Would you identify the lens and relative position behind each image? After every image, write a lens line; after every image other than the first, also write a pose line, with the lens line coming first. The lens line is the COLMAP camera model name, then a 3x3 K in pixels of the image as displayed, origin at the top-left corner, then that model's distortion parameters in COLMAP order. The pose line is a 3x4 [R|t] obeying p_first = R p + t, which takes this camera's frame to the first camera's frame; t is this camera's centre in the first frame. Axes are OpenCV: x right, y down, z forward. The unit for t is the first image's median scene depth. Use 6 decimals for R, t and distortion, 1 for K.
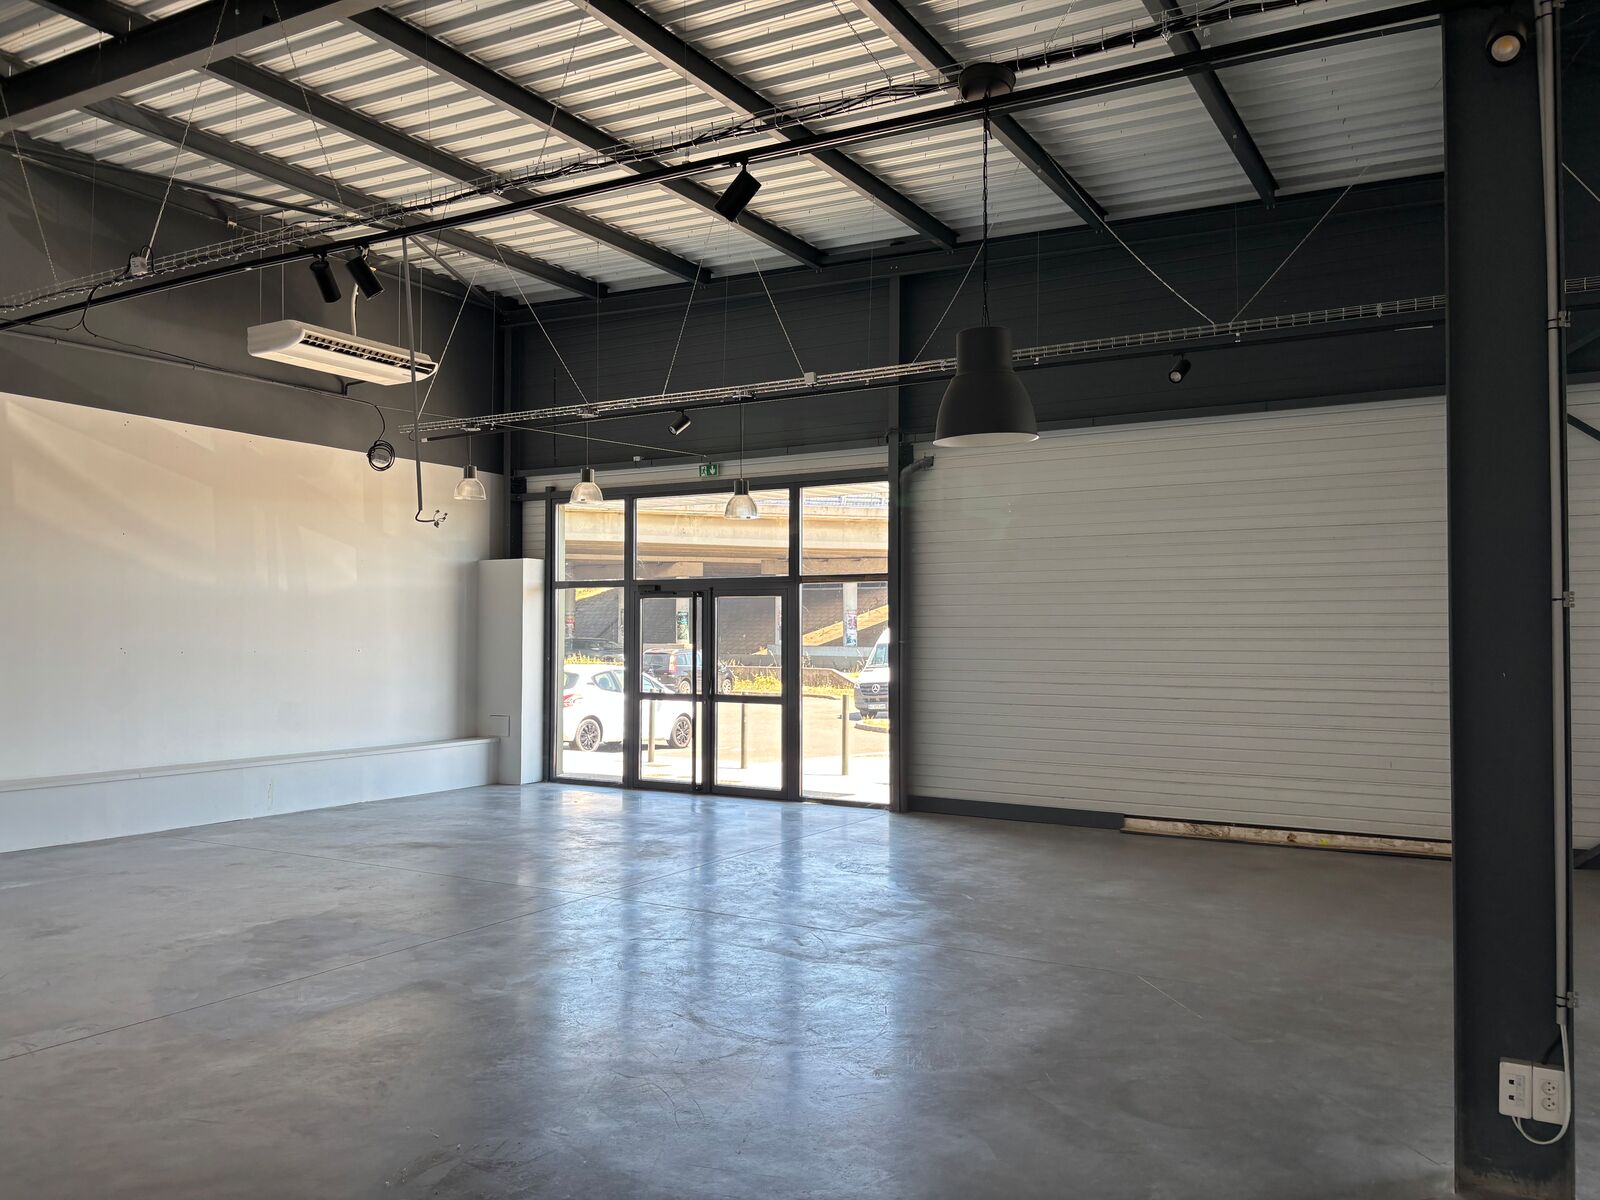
lens RADIAL K [[1278.1, 0, 800.0], [0, 1278.1, 600.0], [0, 0, 1]] dist [0.094448, -0.102729]
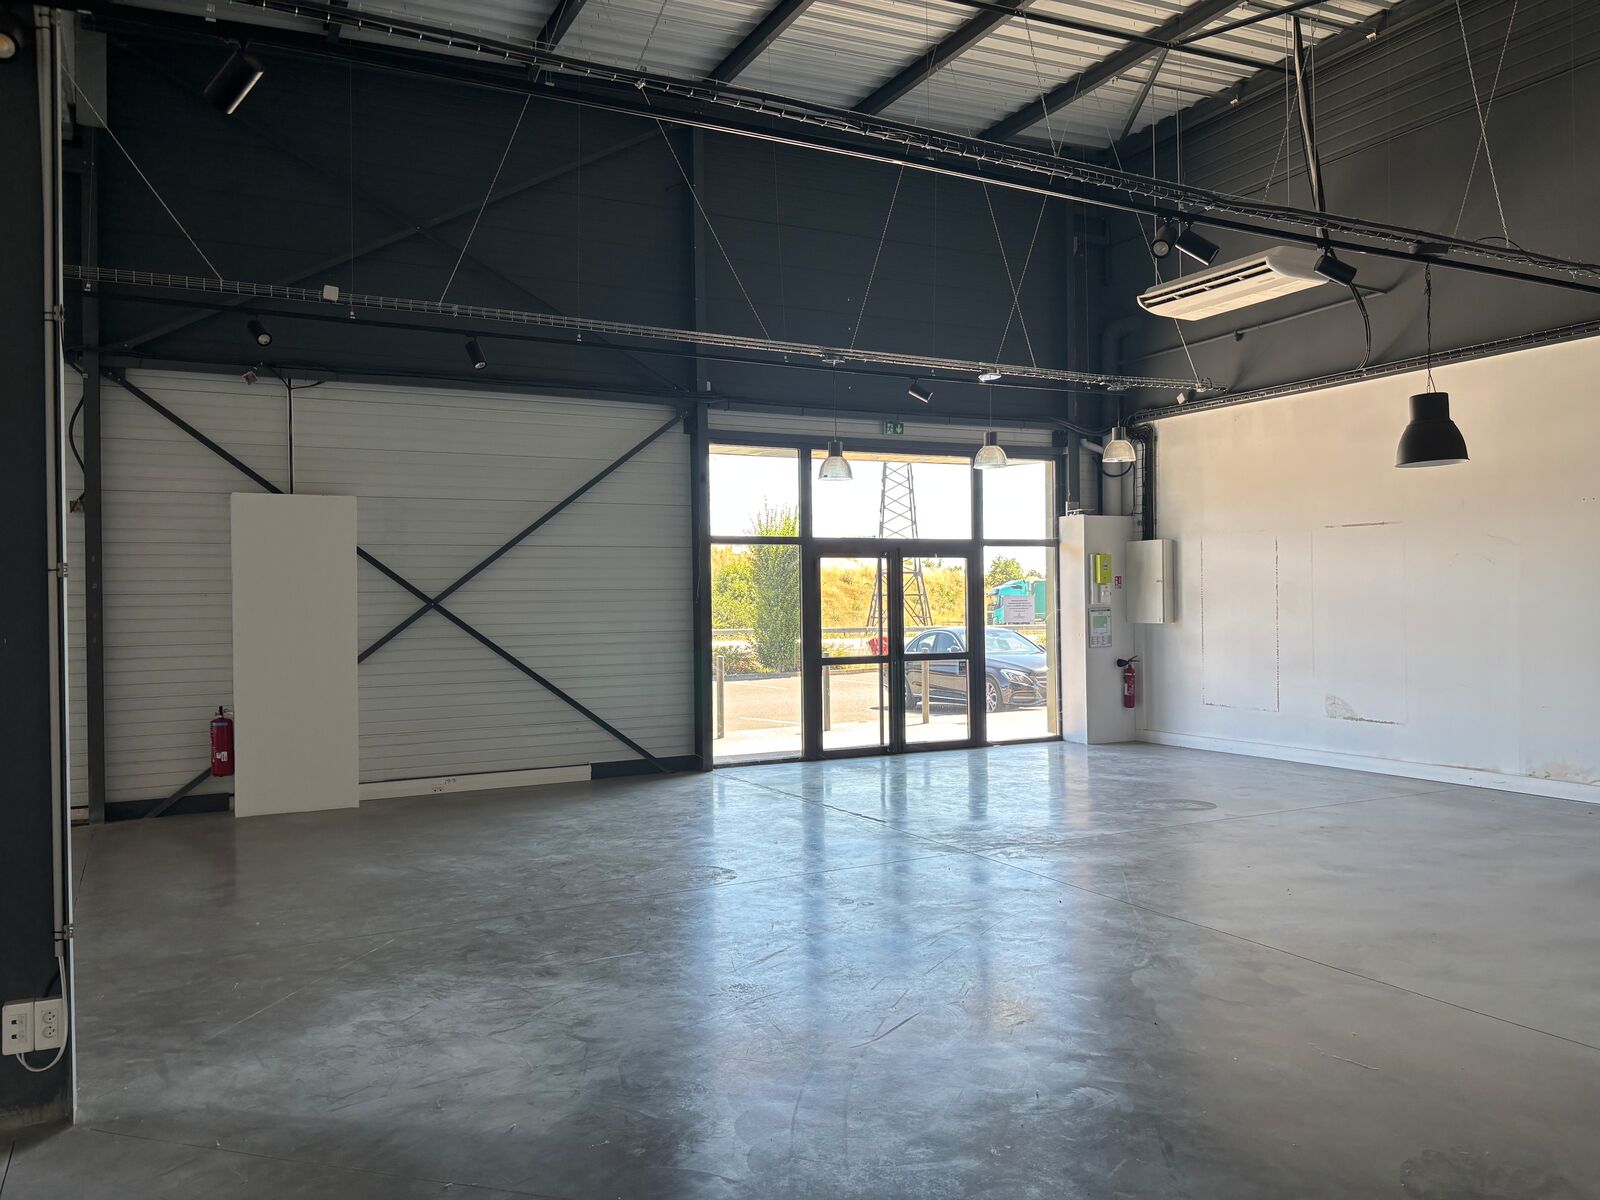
lens RADIAL K [[1222.8, 0, 800.0], [0, 1222.8, 600.0], [0, 0, 1]] dist [0.067919, -0.091109]
pose [[0.543755, -0.013869, 0.839129, -0.900207], [-0.005514, 0.999783, 0.020097, 0.011742], [-0.839226, -0.015555, 0.543561, 0.533571]]
